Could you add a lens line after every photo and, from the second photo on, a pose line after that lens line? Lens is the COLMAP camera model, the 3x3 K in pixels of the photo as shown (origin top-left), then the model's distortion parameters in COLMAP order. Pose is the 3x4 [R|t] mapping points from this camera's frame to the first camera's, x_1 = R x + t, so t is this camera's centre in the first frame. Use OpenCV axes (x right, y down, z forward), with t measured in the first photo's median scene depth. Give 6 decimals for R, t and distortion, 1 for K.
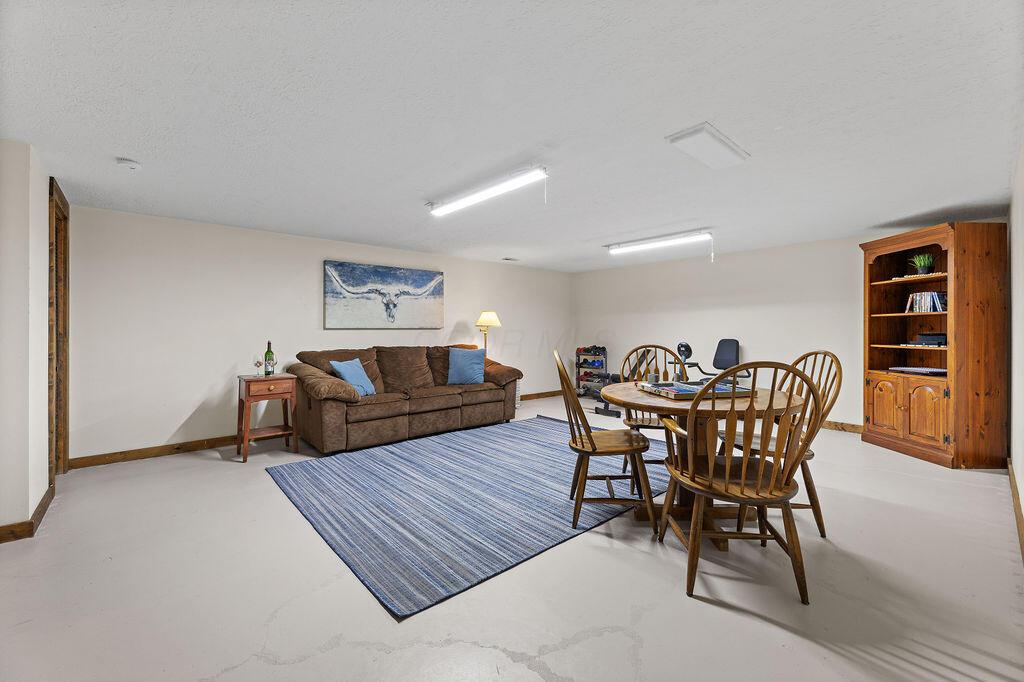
lens RADIAL K [[417.3, 0, 545.4], [0, 417.3, 324.1], [0, 0, 1]] dist [-0.010239, -0.000379]
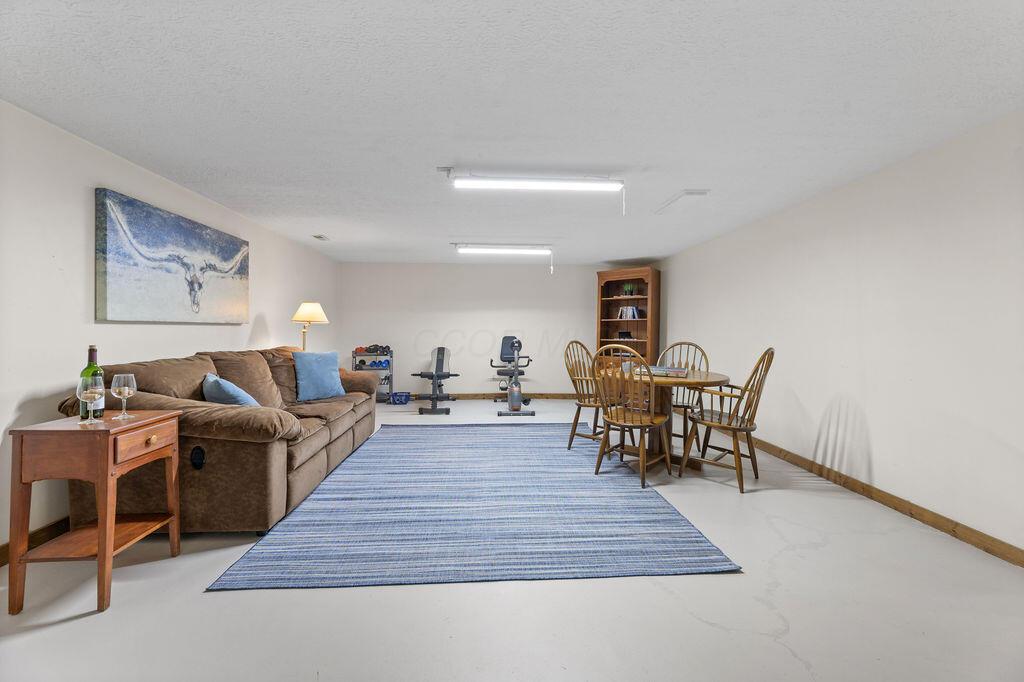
lens RADIAL K [[417.3, 0, 513.3], [0, 417.3, 341.4], [0, 0, 1]] dist [-0.010239, -0.000379]
pose [[0.639593, -0.016390, 0.768539, -0.585705], [-0.016883, 0.999232, 0.035360, 0.008820], [-0.768528, -0.035592, 0.638825, 0.271950]]
